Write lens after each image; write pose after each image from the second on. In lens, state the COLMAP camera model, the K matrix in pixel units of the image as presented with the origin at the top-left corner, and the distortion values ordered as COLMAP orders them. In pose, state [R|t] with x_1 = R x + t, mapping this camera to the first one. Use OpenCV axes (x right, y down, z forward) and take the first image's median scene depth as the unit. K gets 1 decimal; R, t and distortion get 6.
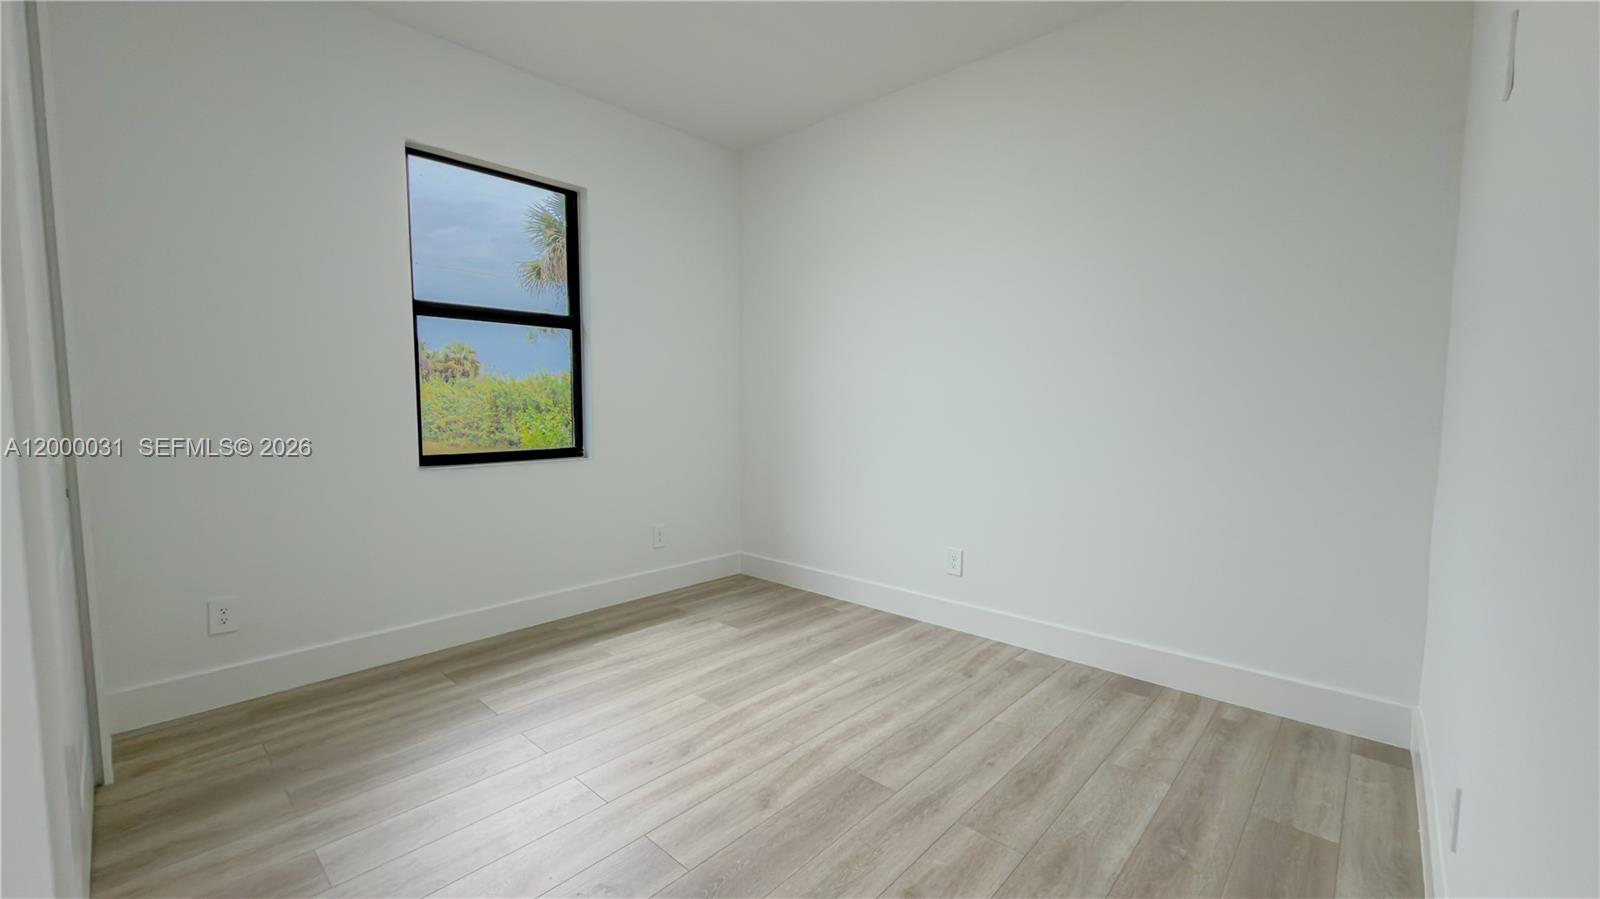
lens RADIAL K [[637.7, 0, 803.7], [0, 637.7, 449.8], [0, 0, 1]] dist [-0.000087, -0.000392]
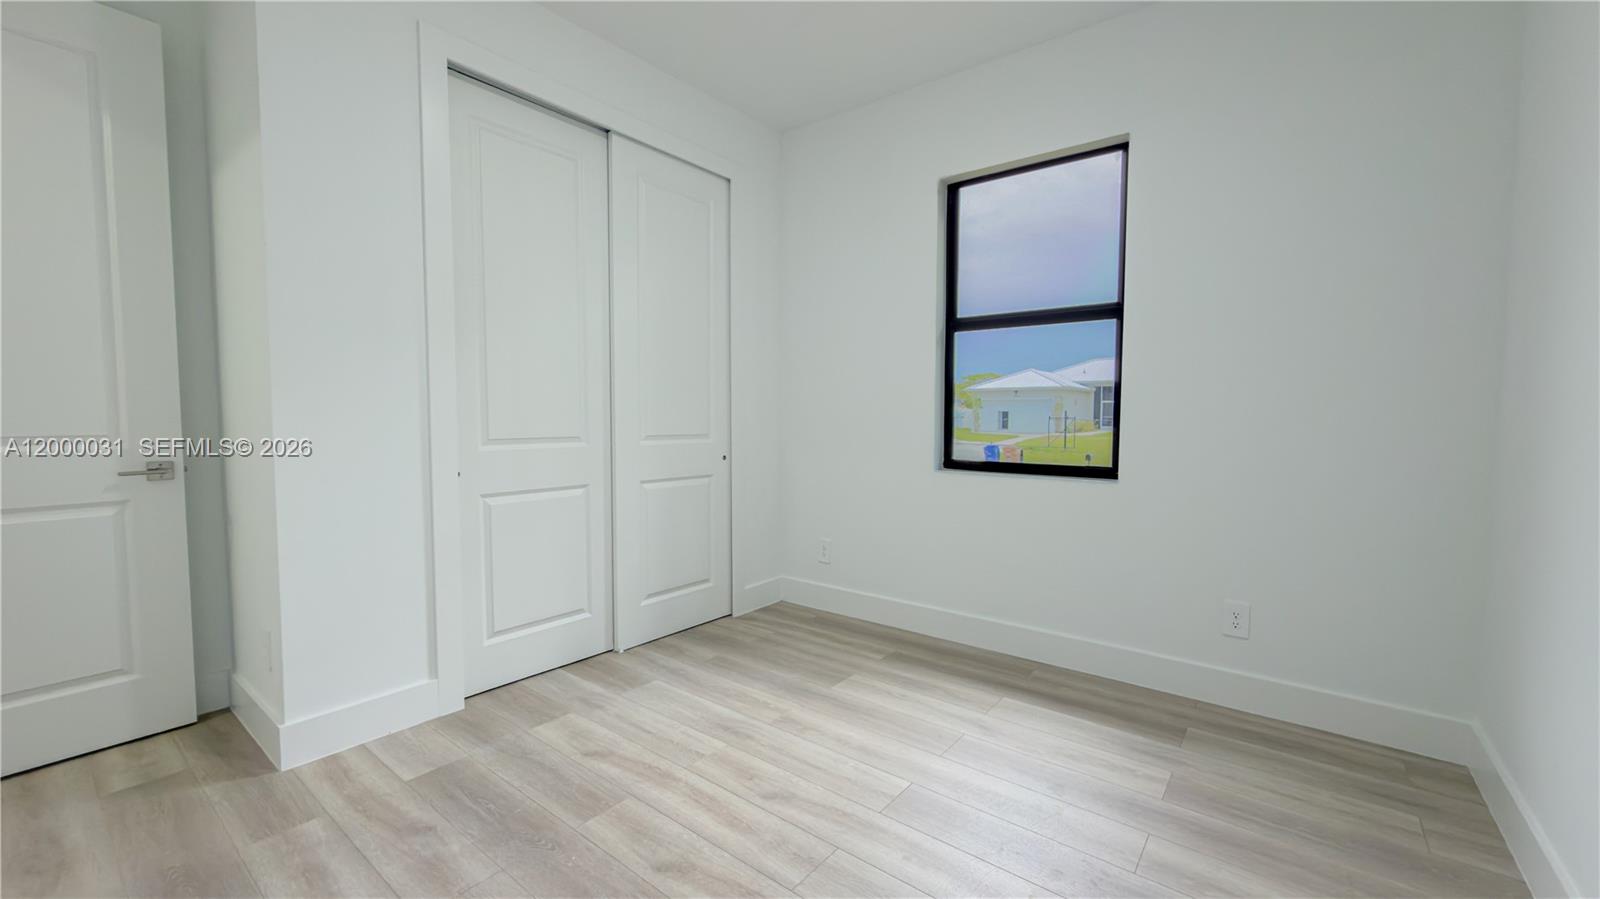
lens RADIAL K [[637.7, 0, 803.7], [0, 637.7, 449.8], [0, 0, 1]] dist [-0.000087, -0.000392]
pose [[0.073741, 0.053206, -0.995857, 0.487085], [-0.076443, 0.995940, 0.047550, -0.040605], [0.994343, 0.072620, 0.077508, 0.672337]]
